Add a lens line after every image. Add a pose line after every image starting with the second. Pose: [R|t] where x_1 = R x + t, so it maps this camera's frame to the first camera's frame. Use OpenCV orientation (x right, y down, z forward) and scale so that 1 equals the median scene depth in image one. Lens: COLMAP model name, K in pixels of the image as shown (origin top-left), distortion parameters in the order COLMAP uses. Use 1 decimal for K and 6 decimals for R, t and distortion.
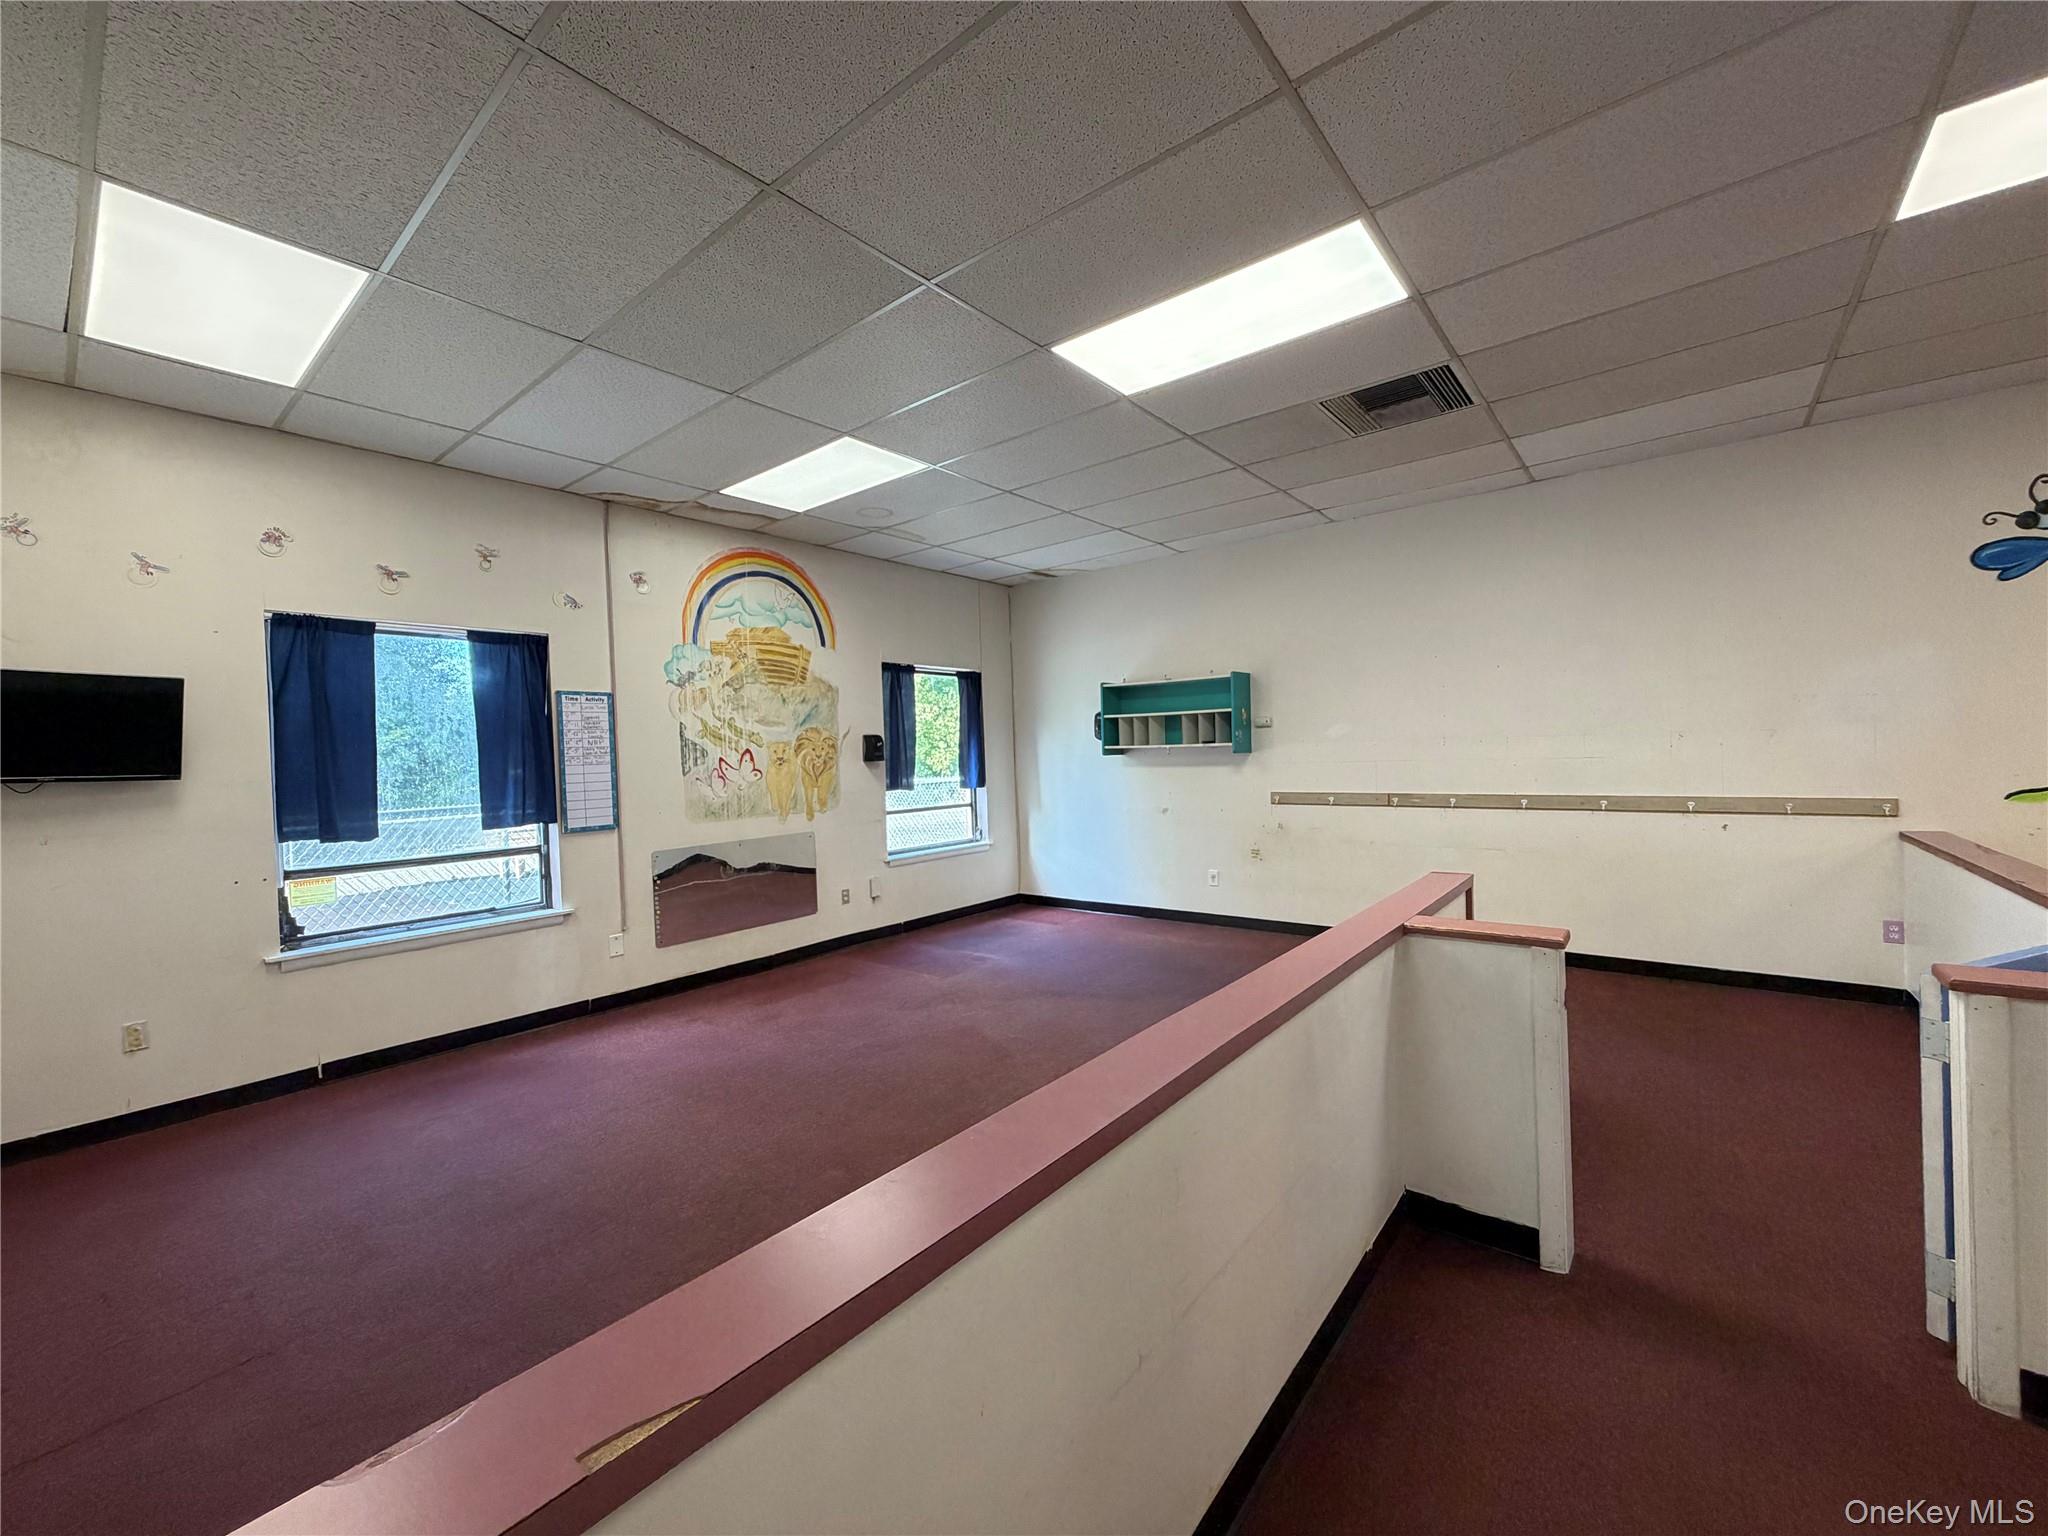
lens RADIAL K [[818.2, 0, 1023.7], [0, 818.2, 764.7], [0, 0, 1]] dist [-0.000353, 0.000069]
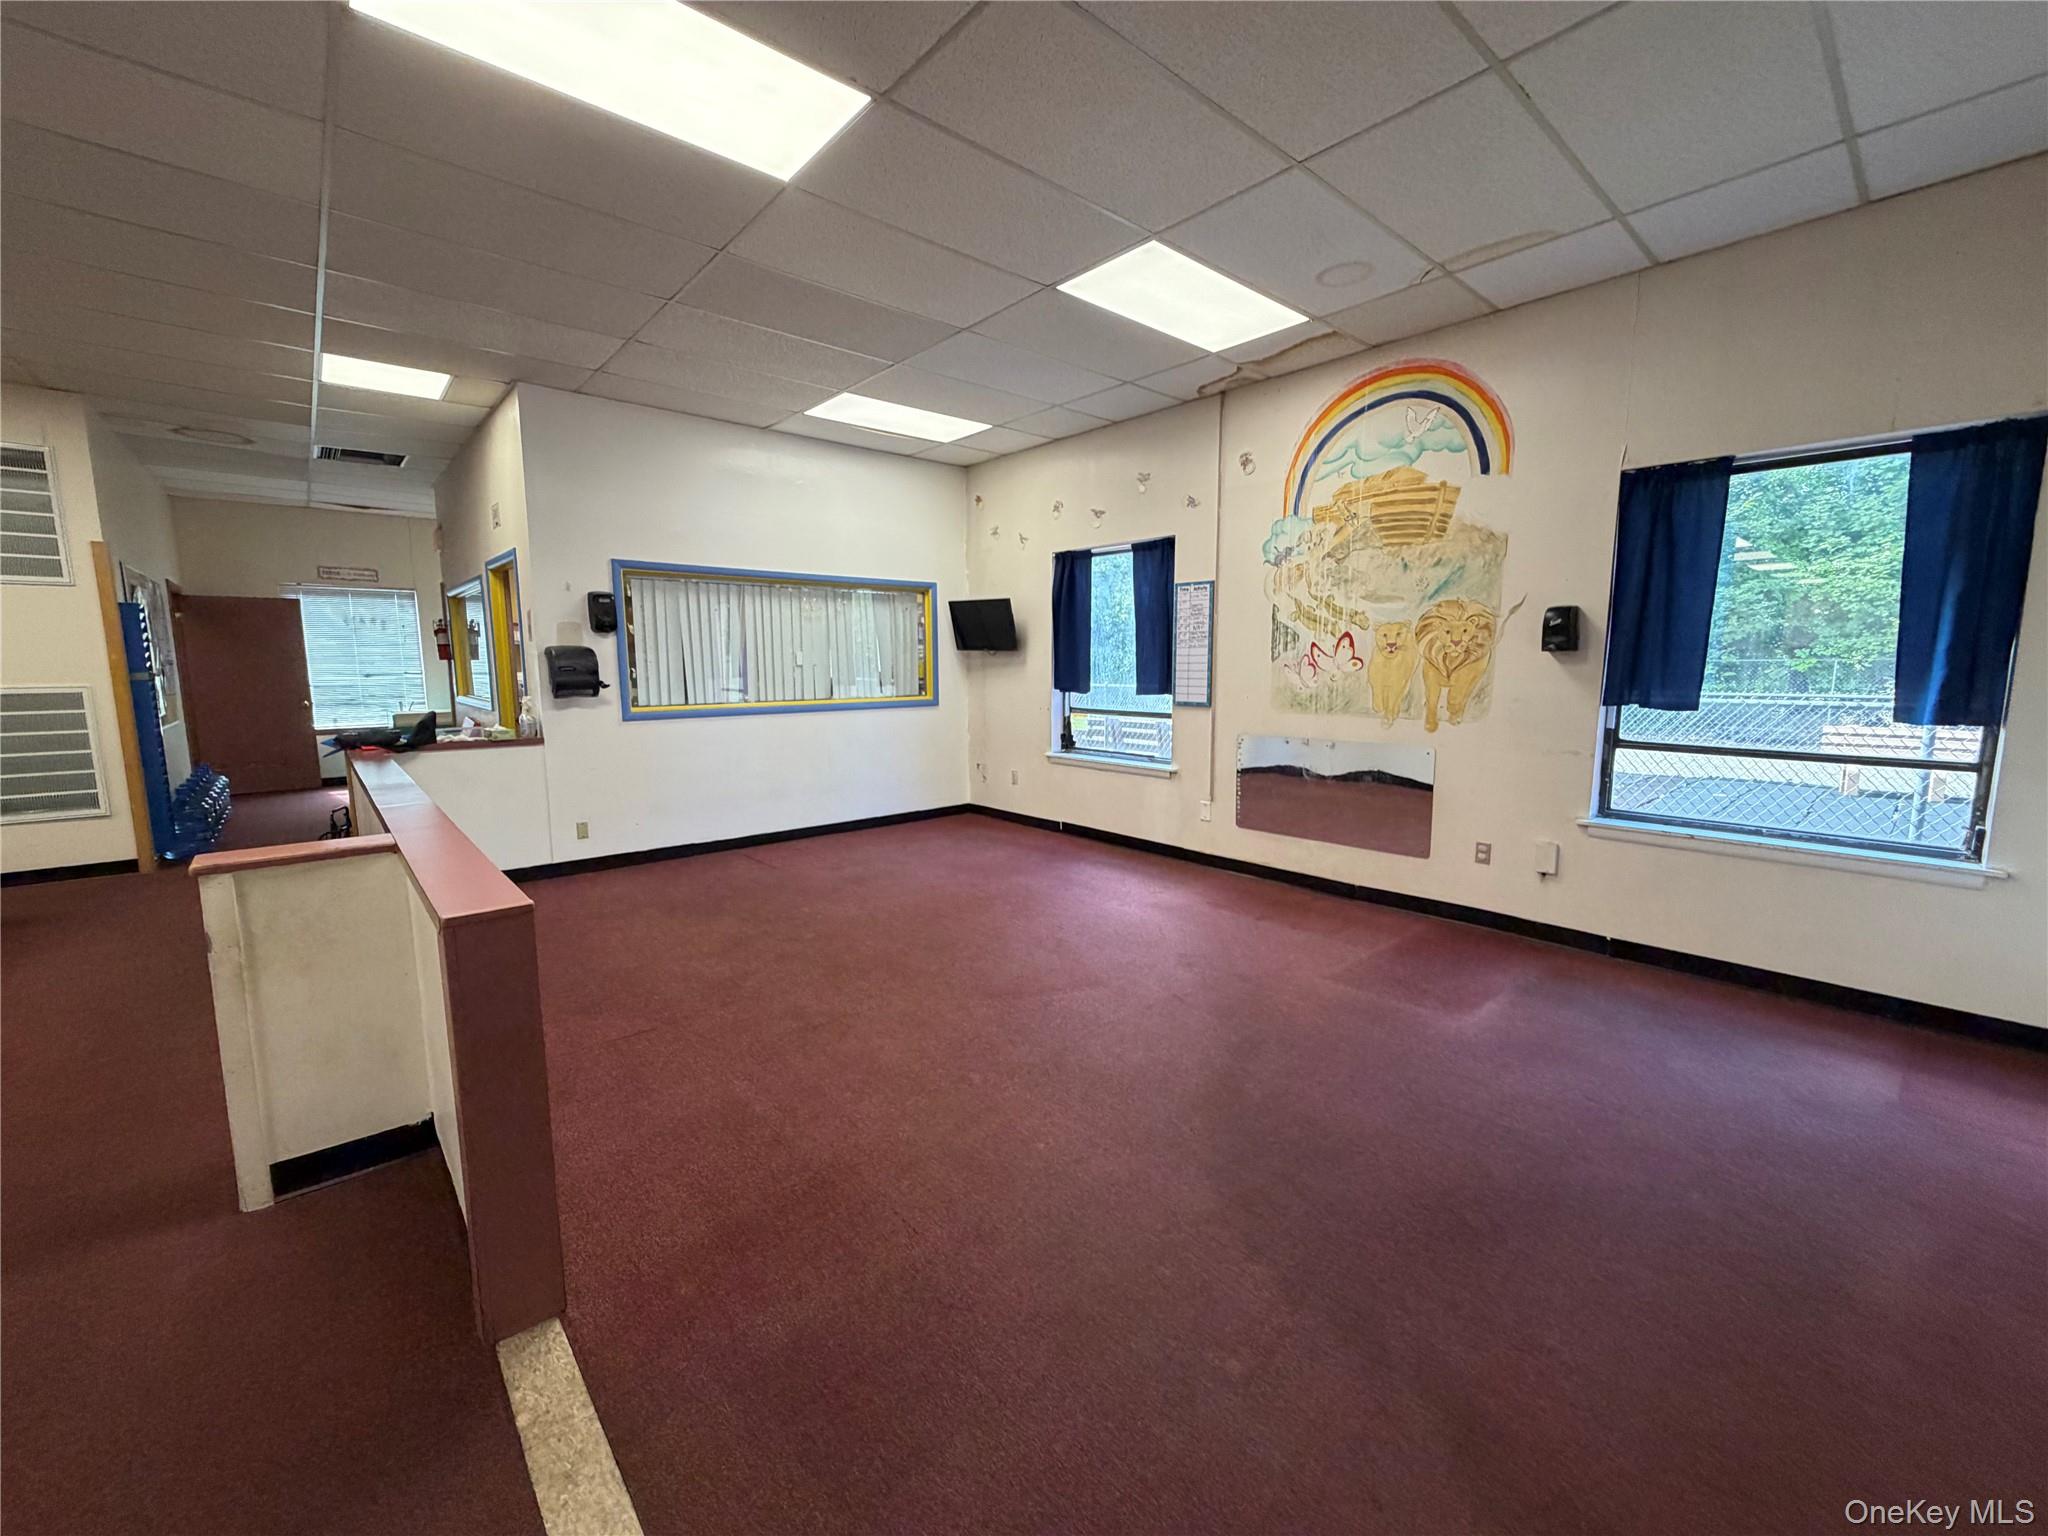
lens RADIAL K [[818.2, 0, 1024.7], [0, 818.2, 767.3], [0, 0, 1]] dist [-0.000353, 0.000069]
pose [[-0.166074, 0.164868, -0.972234, 0.559553], [-0.004925, 0.985774, 0.168005, -0.022415], [0.986101, 0.032689, -0.162899, 0.839089]]
